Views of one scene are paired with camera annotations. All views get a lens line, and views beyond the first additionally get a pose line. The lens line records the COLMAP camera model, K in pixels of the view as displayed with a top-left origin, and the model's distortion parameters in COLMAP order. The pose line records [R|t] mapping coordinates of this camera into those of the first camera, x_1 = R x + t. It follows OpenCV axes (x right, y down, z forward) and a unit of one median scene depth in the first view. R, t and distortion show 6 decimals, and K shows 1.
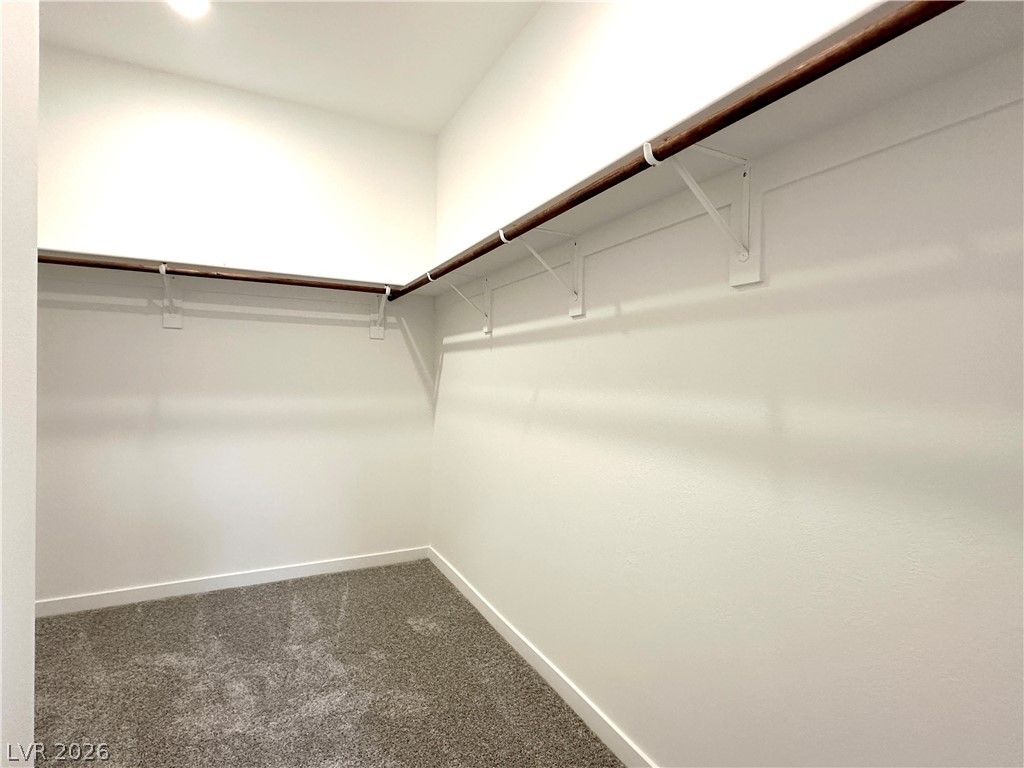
lens RADIAL K [[507.6, 0, 512.0], [0, 507.6, 384.0], [0, 0, 1]] dist [0.000775, -0.000926]
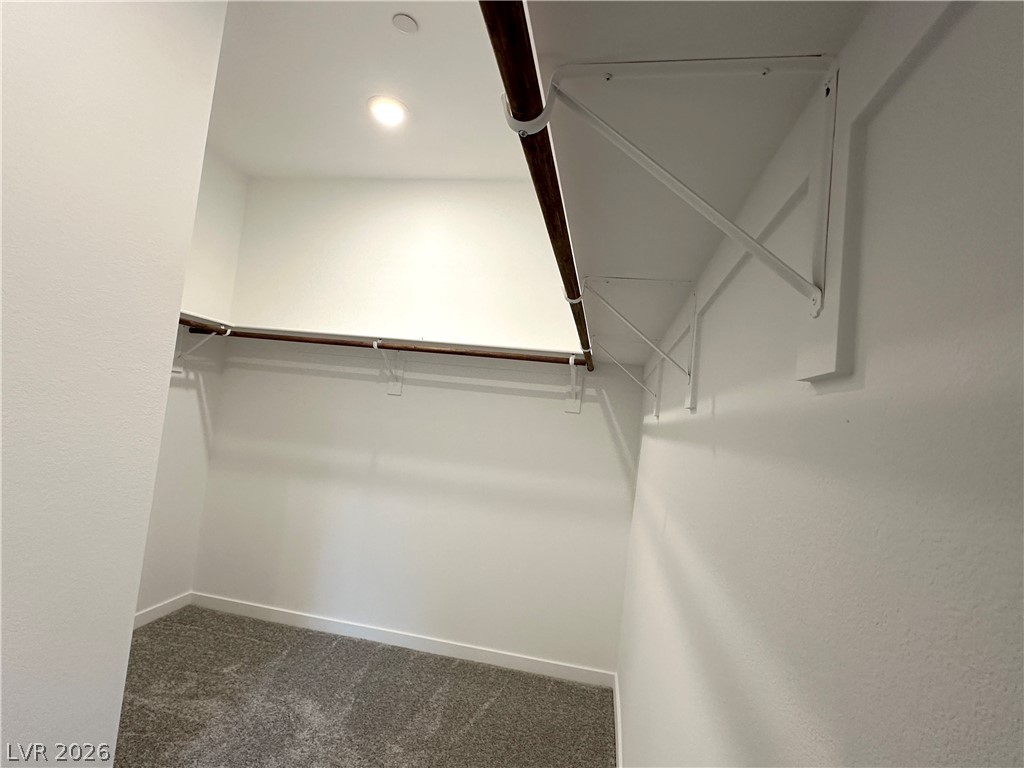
lens RADIAL K [[507.6, 0, 512.0], [0, 507.6, 384.0], [0, 0, 1]] dist [0.000775, -0.000926]
pose [[0.791999, 0.024805, -0.610019, 0.234028], [-0.095796, 0.991847, -0.084043, -0.064324], [0.602960, 0.124999, 0.787918, 0.267057]]
